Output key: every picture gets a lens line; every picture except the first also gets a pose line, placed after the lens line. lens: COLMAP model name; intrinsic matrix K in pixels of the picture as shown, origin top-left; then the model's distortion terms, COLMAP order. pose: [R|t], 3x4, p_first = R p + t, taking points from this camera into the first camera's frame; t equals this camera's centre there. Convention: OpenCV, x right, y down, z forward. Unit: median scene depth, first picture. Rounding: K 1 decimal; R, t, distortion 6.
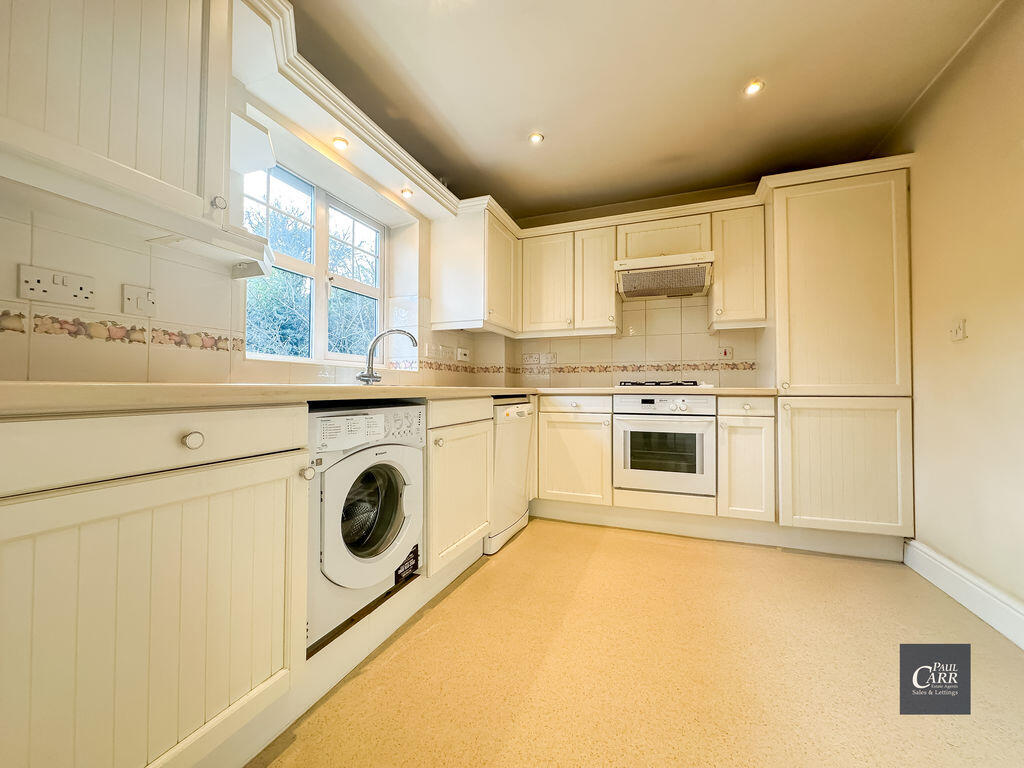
lens RADIAL K [[413.9, 0, 513.7], [0, 413.9, 382.2], [0, 0, 1]] dist [-0.001471, 0.000008]
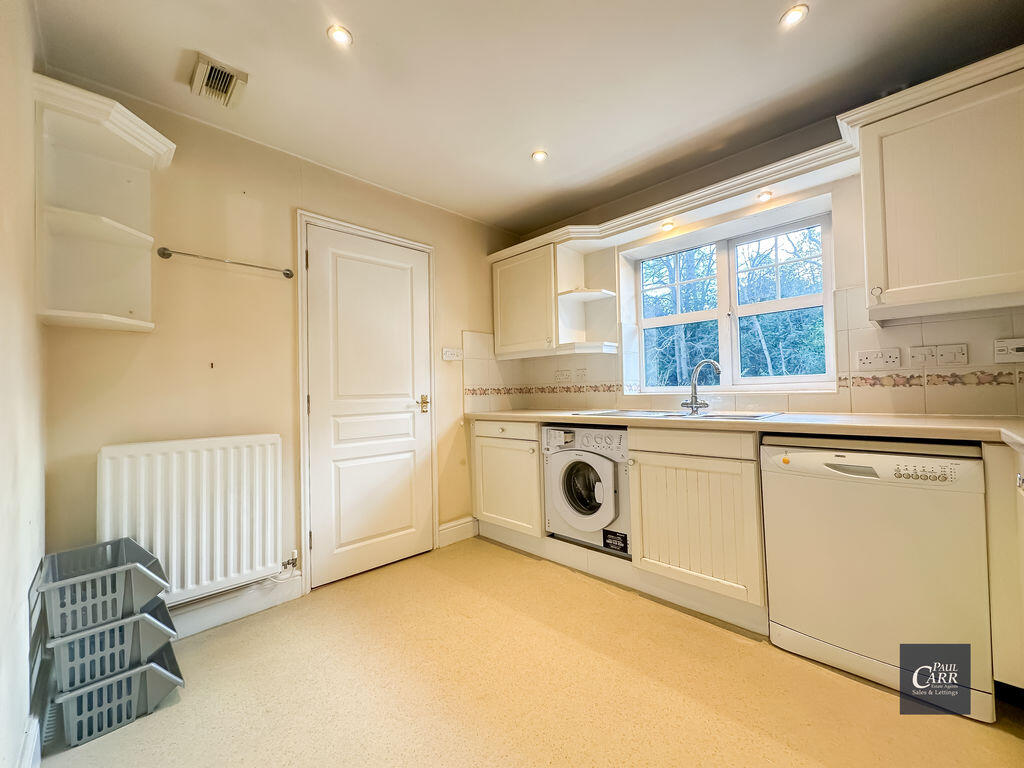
lens RADIAL K [[413.9, 0, 513.7], [0, 413.9, 382.2], [0, 0, 1]] dist [-0.001471, 0.000008]
pose [[-0.421559, -0.012326, -0.906717, 1.127214], [0.040309, 0.998664, -0.032317, -0.068806], [0.905904, -0.050173, -0.420499, 1.250132]]
